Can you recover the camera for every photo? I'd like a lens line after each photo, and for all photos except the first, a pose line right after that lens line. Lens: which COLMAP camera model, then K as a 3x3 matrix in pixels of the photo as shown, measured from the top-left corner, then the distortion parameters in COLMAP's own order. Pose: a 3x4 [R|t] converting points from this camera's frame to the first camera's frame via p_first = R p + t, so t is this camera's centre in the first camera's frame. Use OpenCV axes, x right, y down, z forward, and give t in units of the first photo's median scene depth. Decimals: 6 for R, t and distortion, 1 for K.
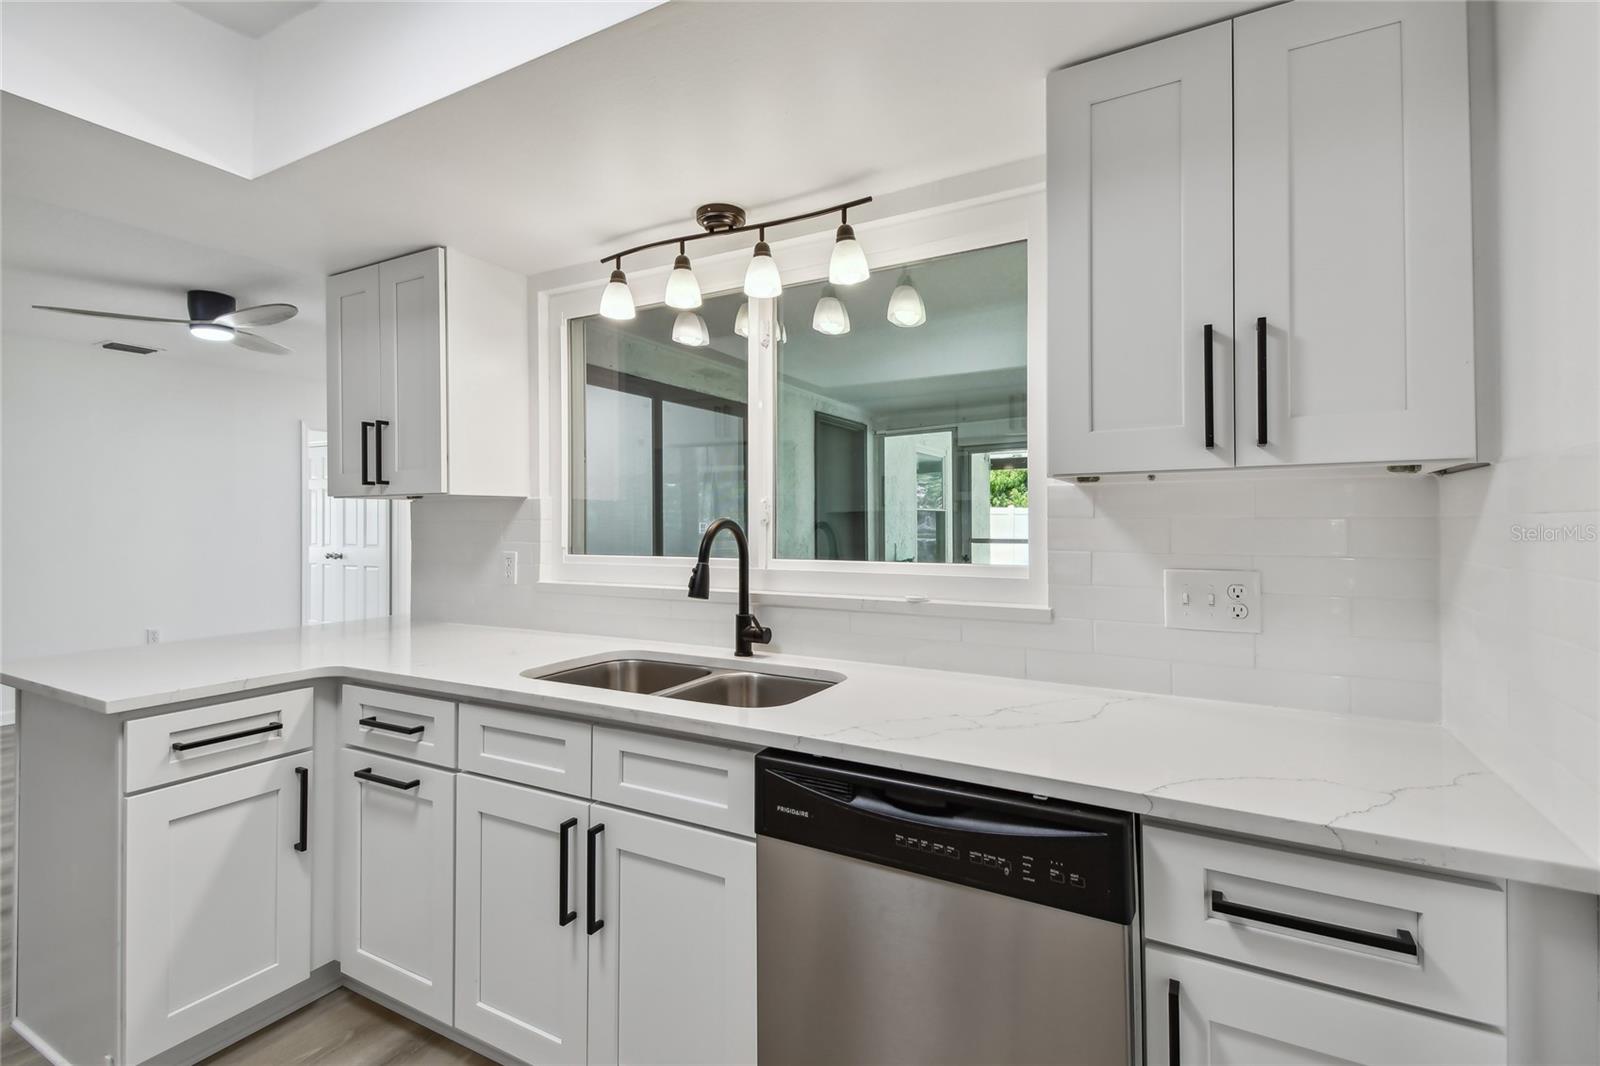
lens RADIAL K [[711.1, 0, 806.7], [0, 711.1, 527.8], [0, 0, 1]] dist [0.038981, -0.023878]
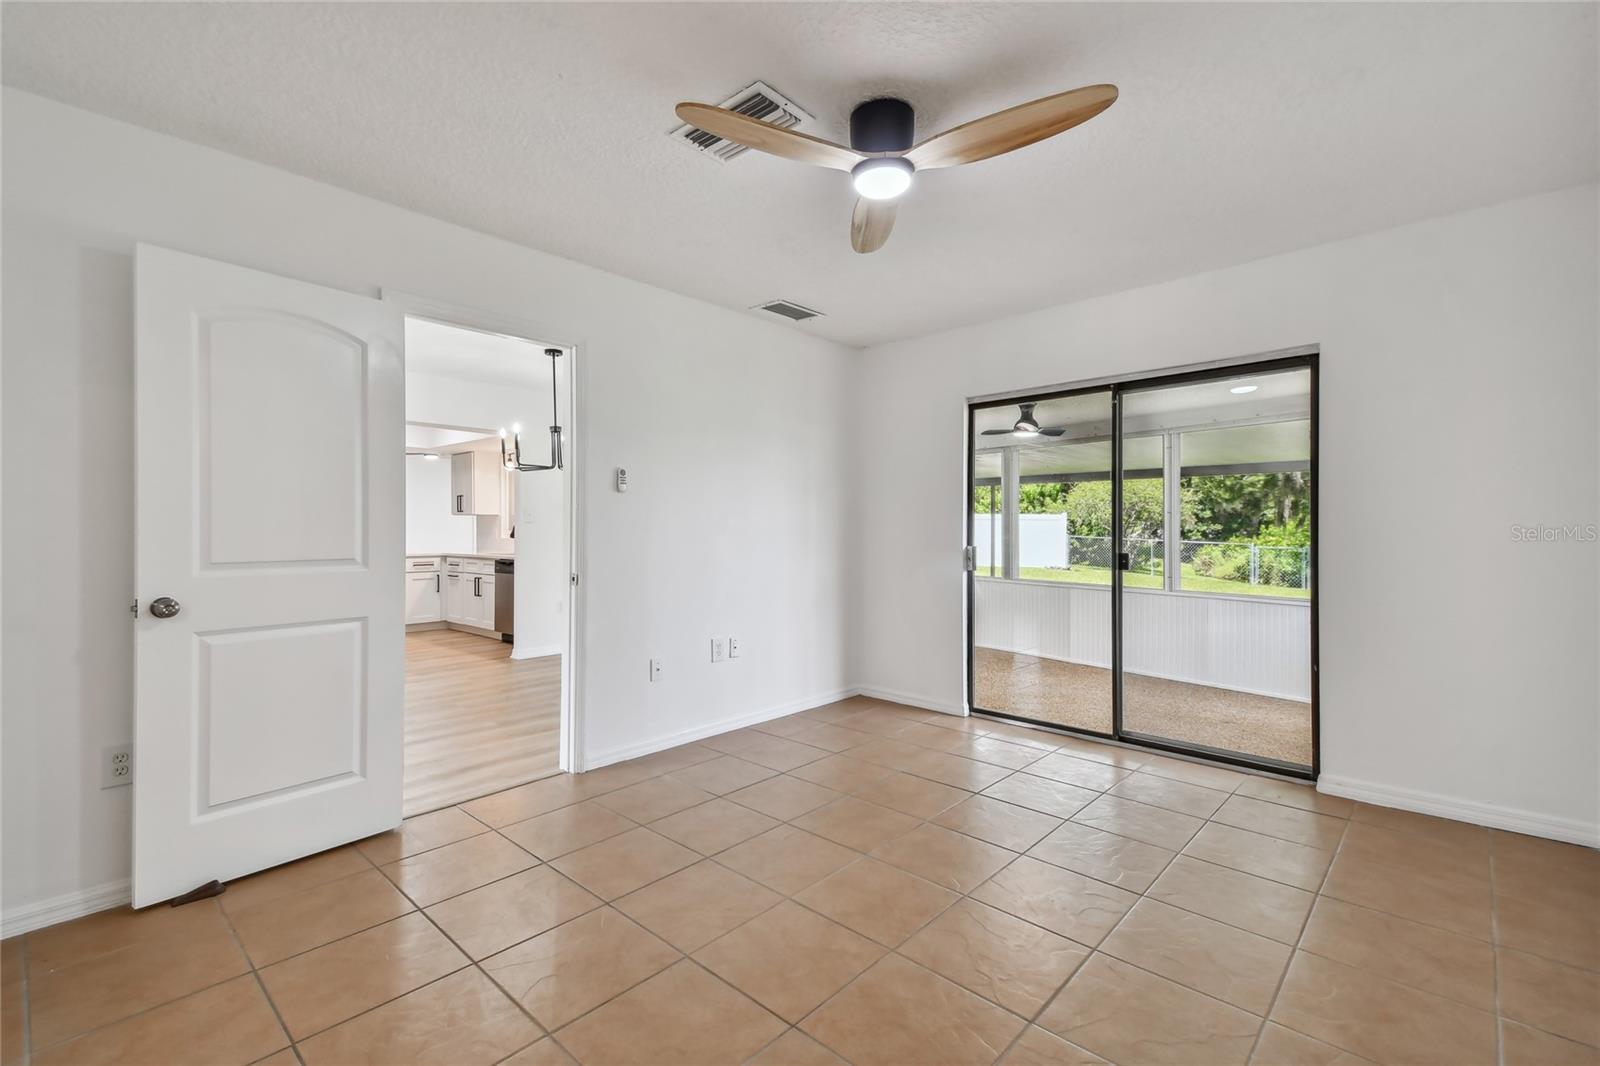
lens RADIAL K [[711.1, 0, 806.7], [0, 711.1, 527.8], [0, 0, 1]] dist [0.038981, -0.023878]
pose [[0.970850, 0.001027, -0.239687, 2.496191], [-0.001420, 0.999998, -0.001465, 0.034246], [0.239685, 0.001763, 0.970849, -2.684234]]
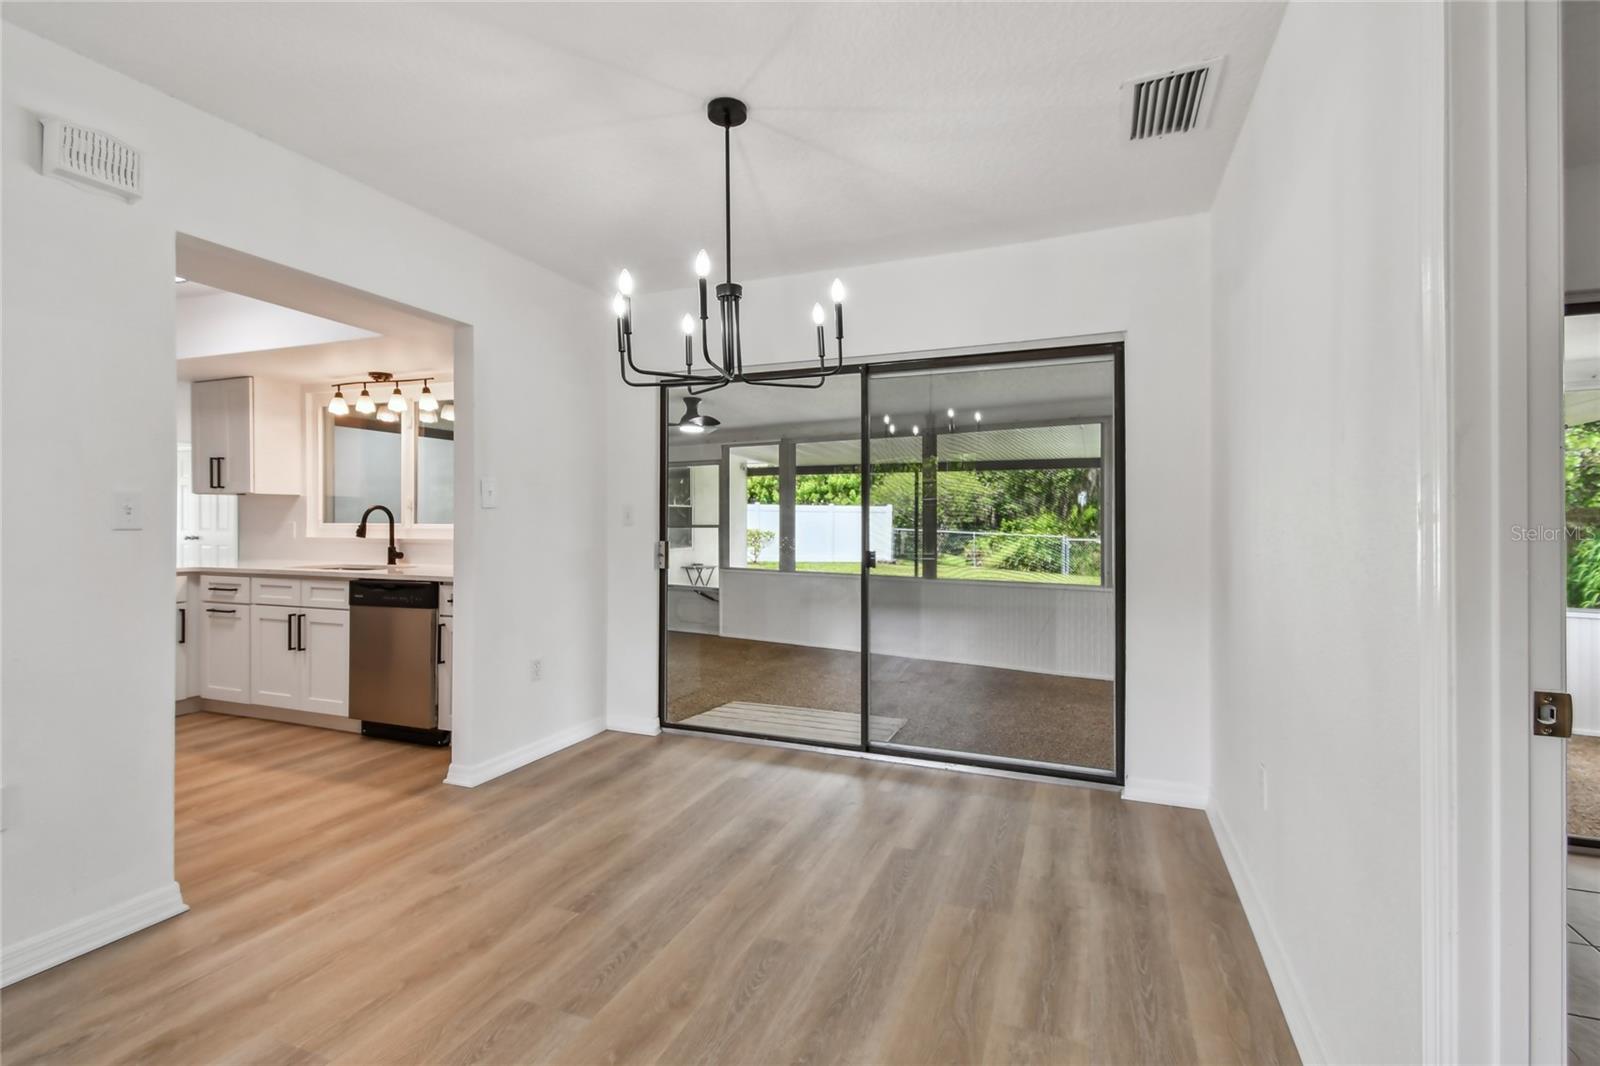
lens RADIAL K [[711.1, 0, 806.7], [0, 711.1, 527.8], [0, 0, 1]] dist [0.038981, -0.023878]
pose [[0.991446, 0.005168, 0.130414, 0.956109], [-0.006459, 0.999934, 0.009481, 0.028061], [-0.130357, -0.010242, 0.991414, -1.510554]]
